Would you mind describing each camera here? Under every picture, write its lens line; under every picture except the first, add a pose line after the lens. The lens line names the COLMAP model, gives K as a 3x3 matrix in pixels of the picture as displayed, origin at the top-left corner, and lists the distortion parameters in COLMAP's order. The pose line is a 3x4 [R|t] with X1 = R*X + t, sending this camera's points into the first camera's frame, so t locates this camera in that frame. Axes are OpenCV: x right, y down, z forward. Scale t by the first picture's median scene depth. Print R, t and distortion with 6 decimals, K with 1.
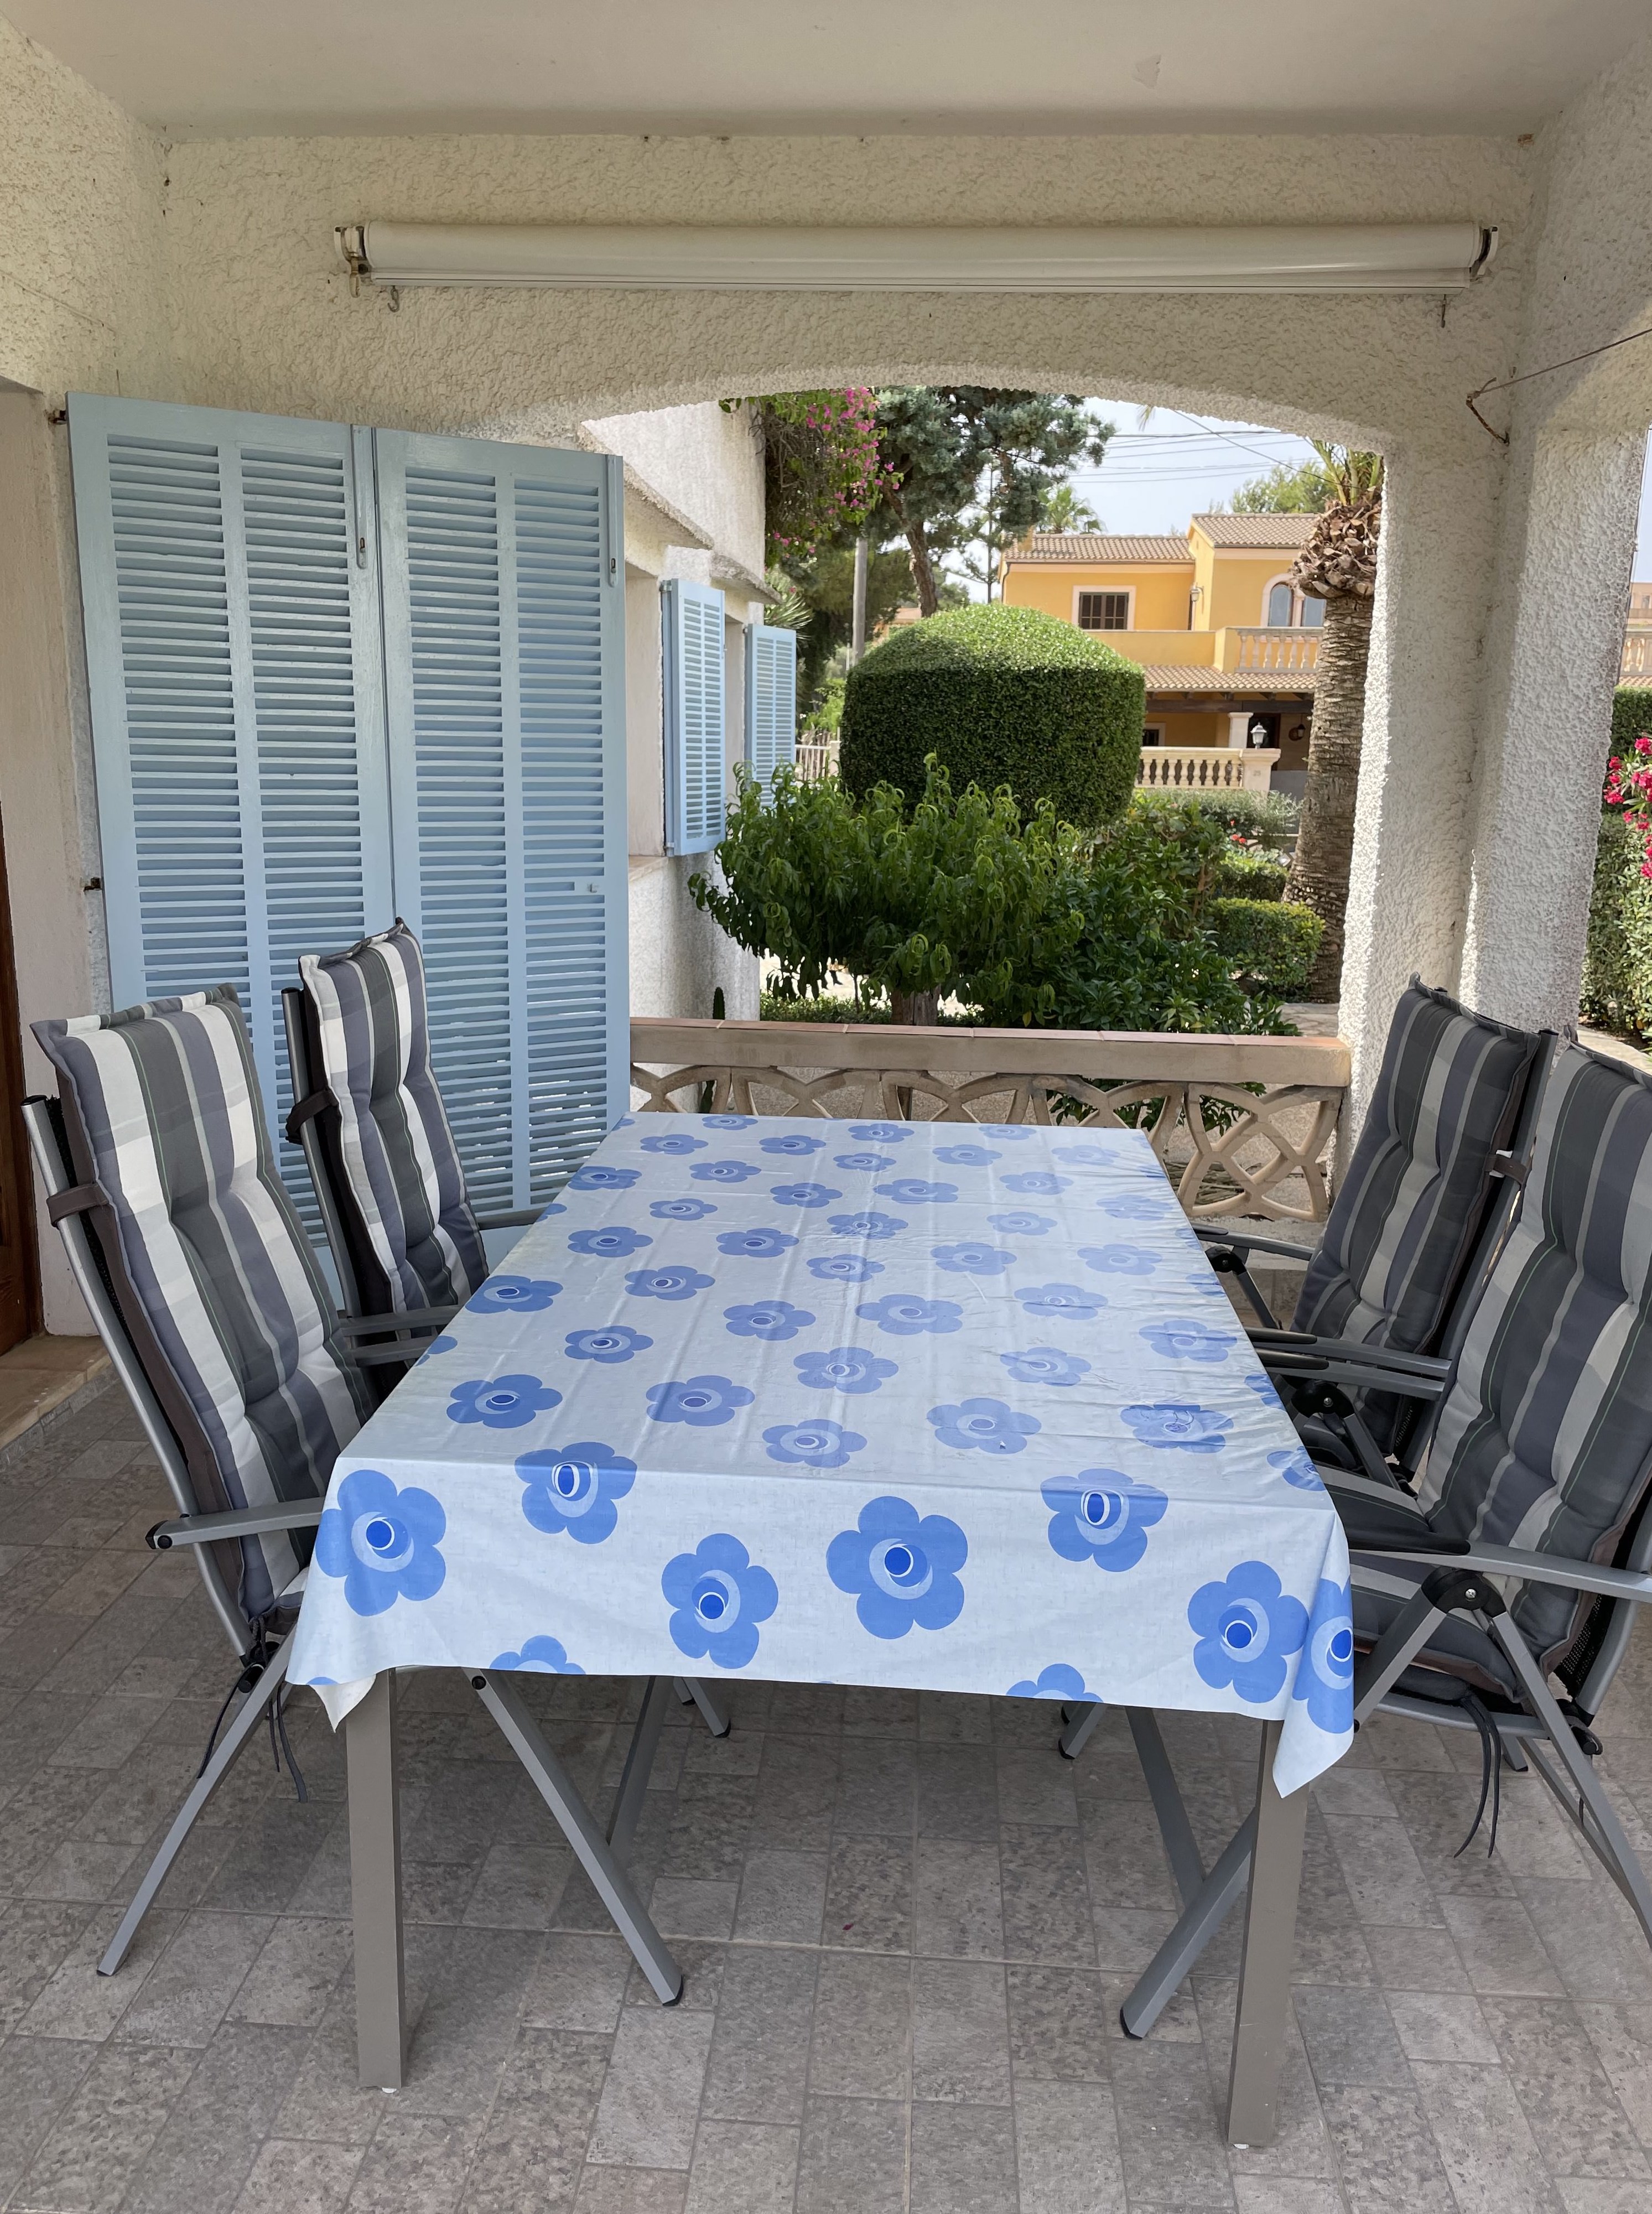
lens RADIAL K [[1667.9, 0, 820.1], [0, 1667.9, 1090.1], [0, 0, 1]] dist [0.086748, -0.114877]
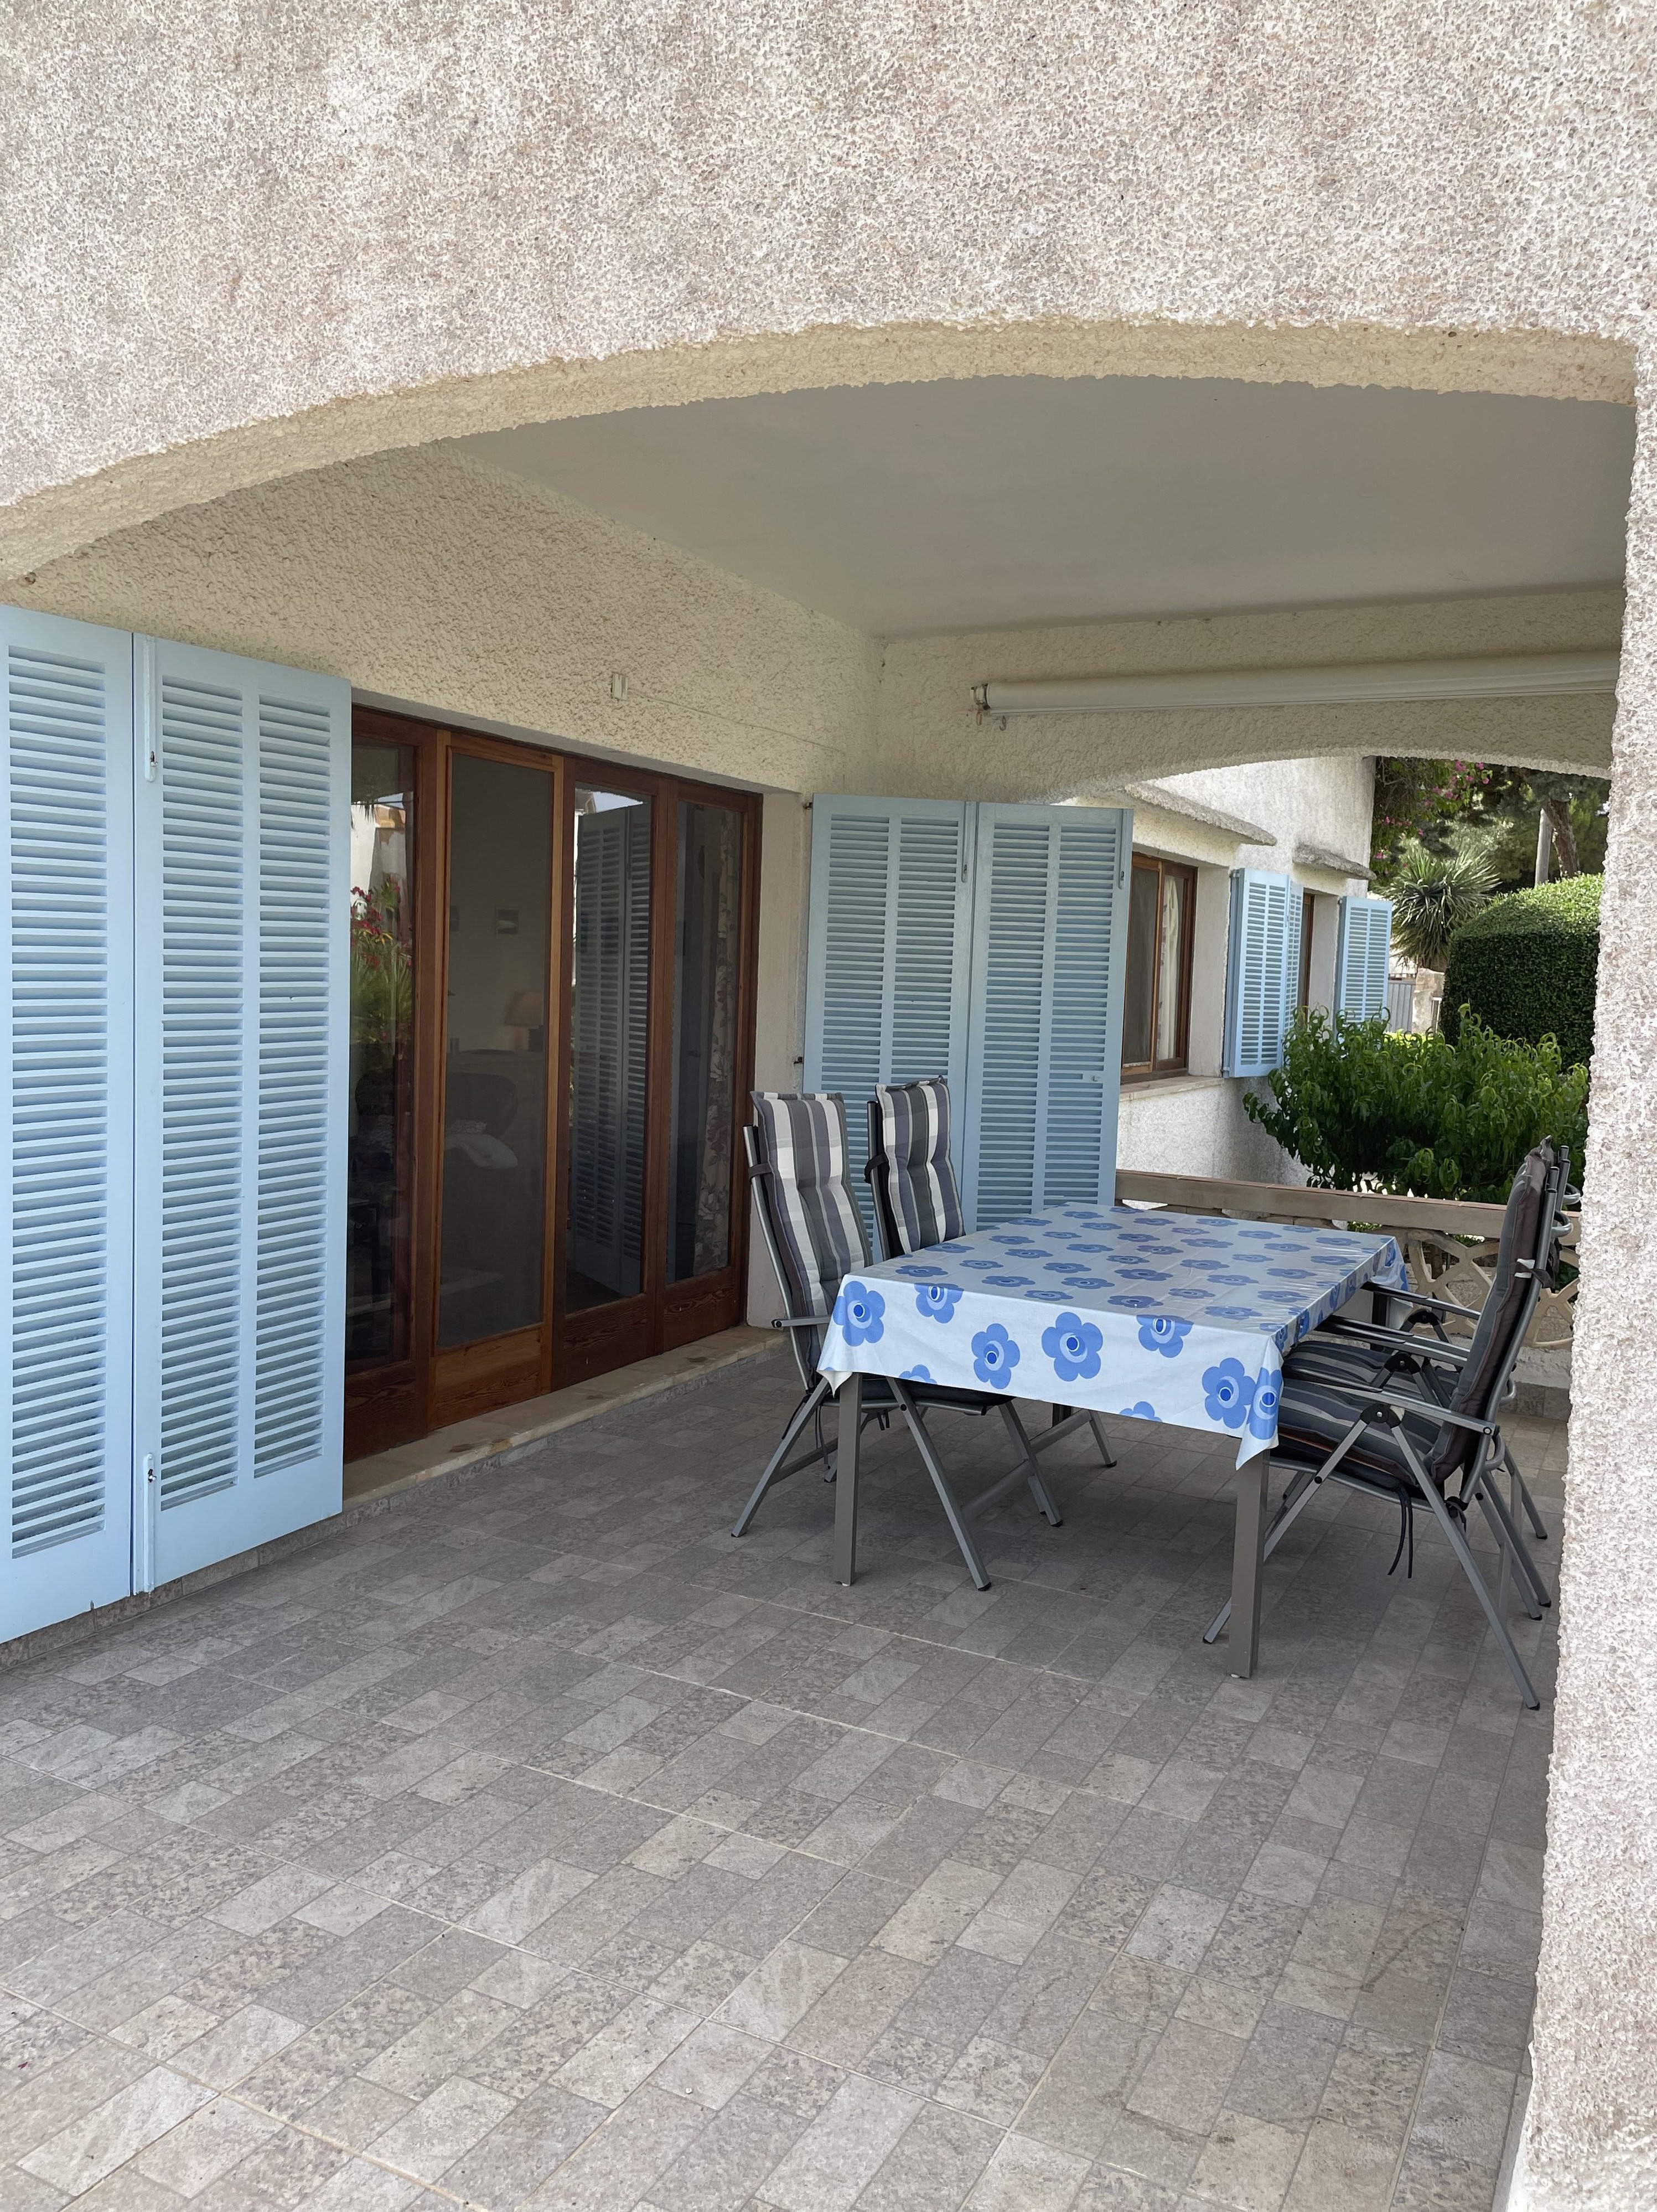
lens RADIAL K [[1666.2, 0, 822.6], [0, 1666.2, 1089.1], [0, 0, 1]] dist [0.086748, -0.114877]
pose [[0.914170, 0.044608, -0.402869, 0.410209], [-0.103639, 0.986611, -0.125928, 0.173951], [0.391858, 0.156872, 0.906553, -0.780201]]
